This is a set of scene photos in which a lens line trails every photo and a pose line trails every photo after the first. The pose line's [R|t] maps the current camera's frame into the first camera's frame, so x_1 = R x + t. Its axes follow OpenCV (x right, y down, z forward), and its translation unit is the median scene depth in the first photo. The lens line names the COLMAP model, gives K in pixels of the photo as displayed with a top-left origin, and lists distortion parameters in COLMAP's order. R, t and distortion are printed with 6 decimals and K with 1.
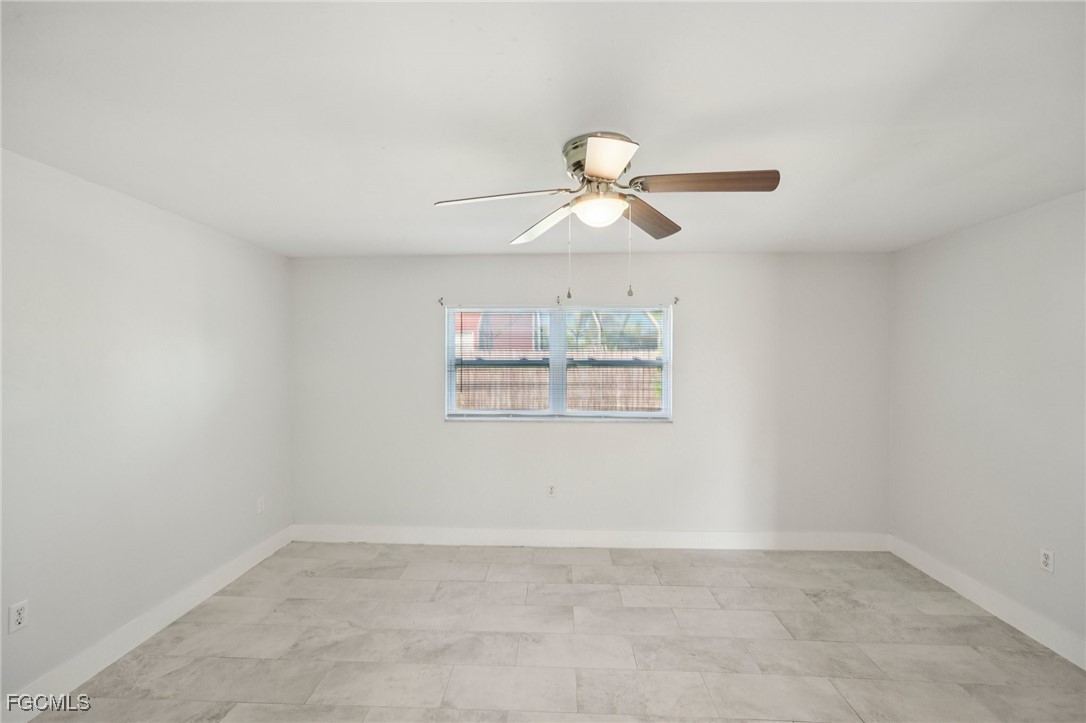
lens RADIAL K [[479.0, 0, 532.8], [0, 479.0, 356.0], [0, 0, 1]] dist [-0.013847, 0.006363]
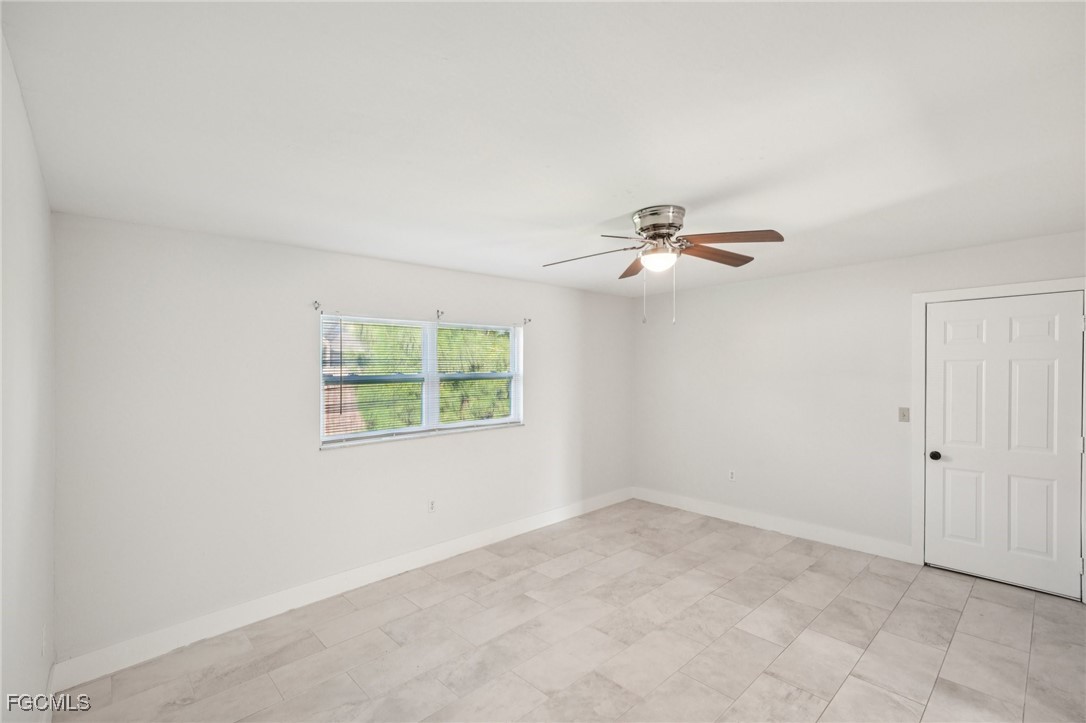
lens RADIAL K [[479.0, 0, 553.8], [0, 479.0, 370.8], [0, 0, 1]] dist [-0.013847, 0.006363]
pose [[0.695822, -0.014138, 0.718075, -0.609627], [0.016651, 0.999855, 0.003550, 0.002810], [-0.718021, 0.009486, 0.695957, 0.159359]]
